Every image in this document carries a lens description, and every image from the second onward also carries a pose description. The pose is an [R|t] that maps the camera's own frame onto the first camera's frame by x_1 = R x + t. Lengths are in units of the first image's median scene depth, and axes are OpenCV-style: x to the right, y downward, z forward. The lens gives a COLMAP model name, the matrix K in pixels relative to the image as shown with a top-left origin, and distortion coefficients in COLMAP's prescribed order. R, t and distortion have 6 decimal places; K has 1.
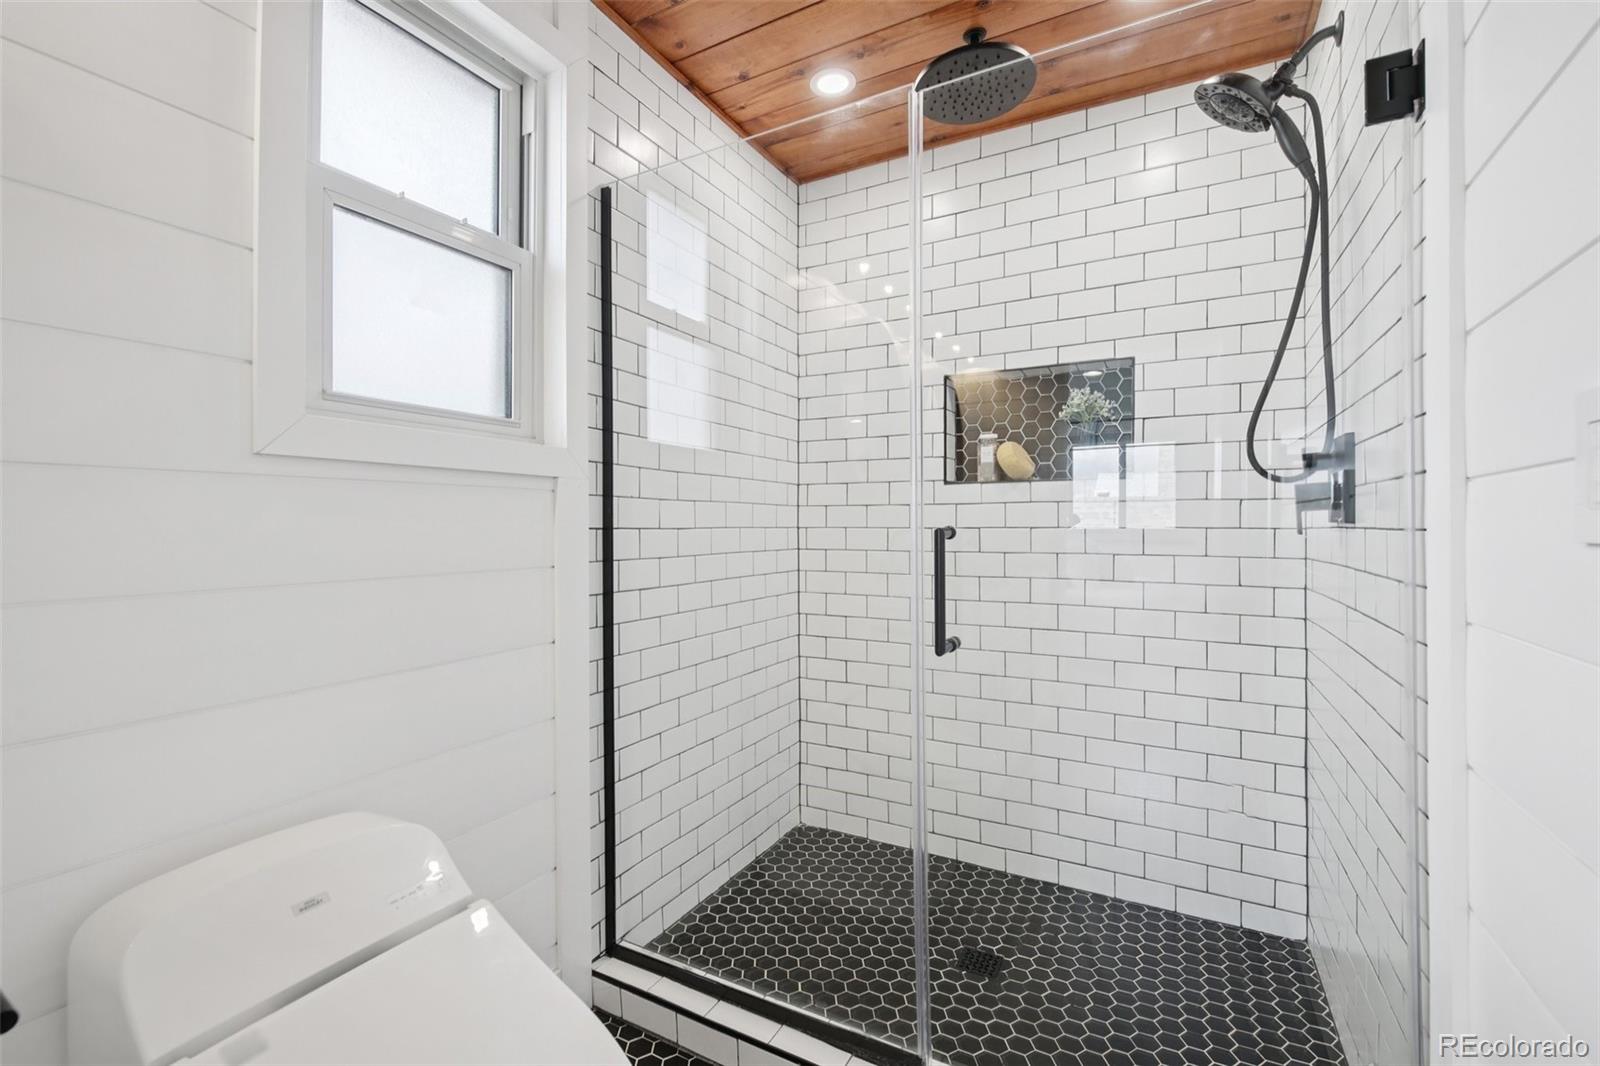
lens RADIAL K [[695.1, 0, 796.4], [0, 695.1, 527.1], [0, 0, 1]] dist [-0.013703, -0.001495]
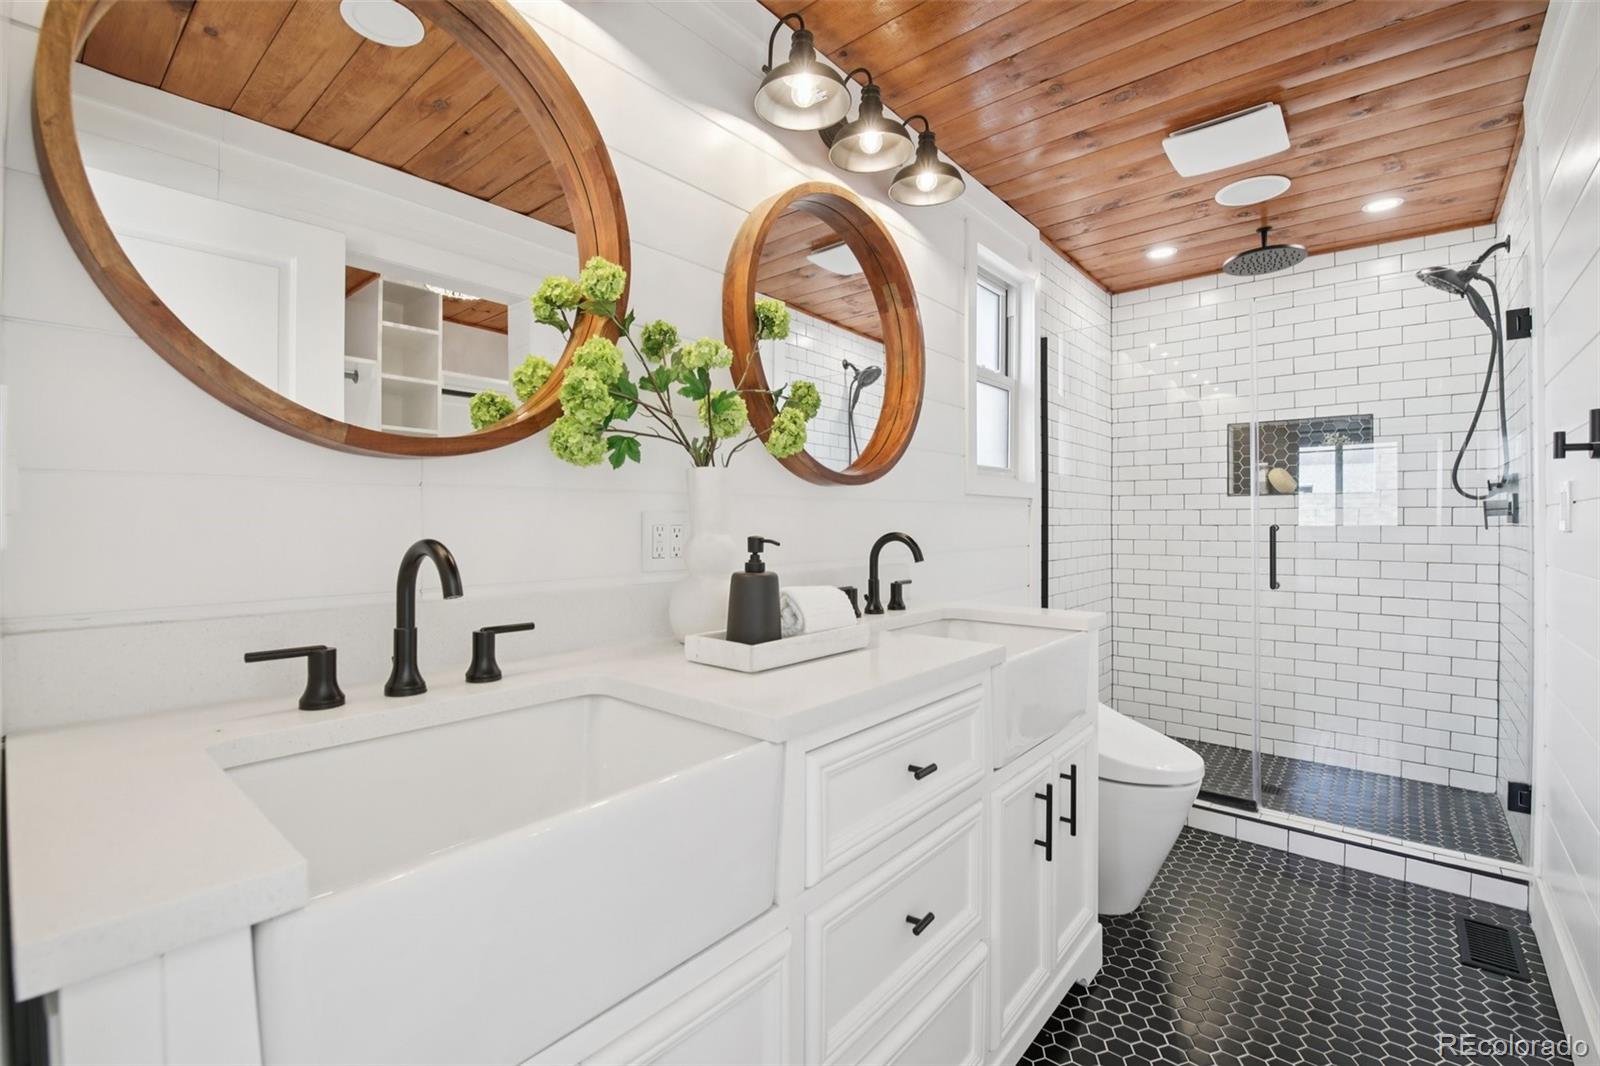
lens RADIAL K [[695.1, 0, 799.7], [0, 695.1, 507.9], [0, 0, 1]] dist [-0.013703, -0.001495]
pose [[0.973817, 0.005302, -0.227270, -0.390199], [-0.011010, 0.999655, -0.023856, 0.010436], [0.227065, 0.025734, 0.973539, -0.744428]]
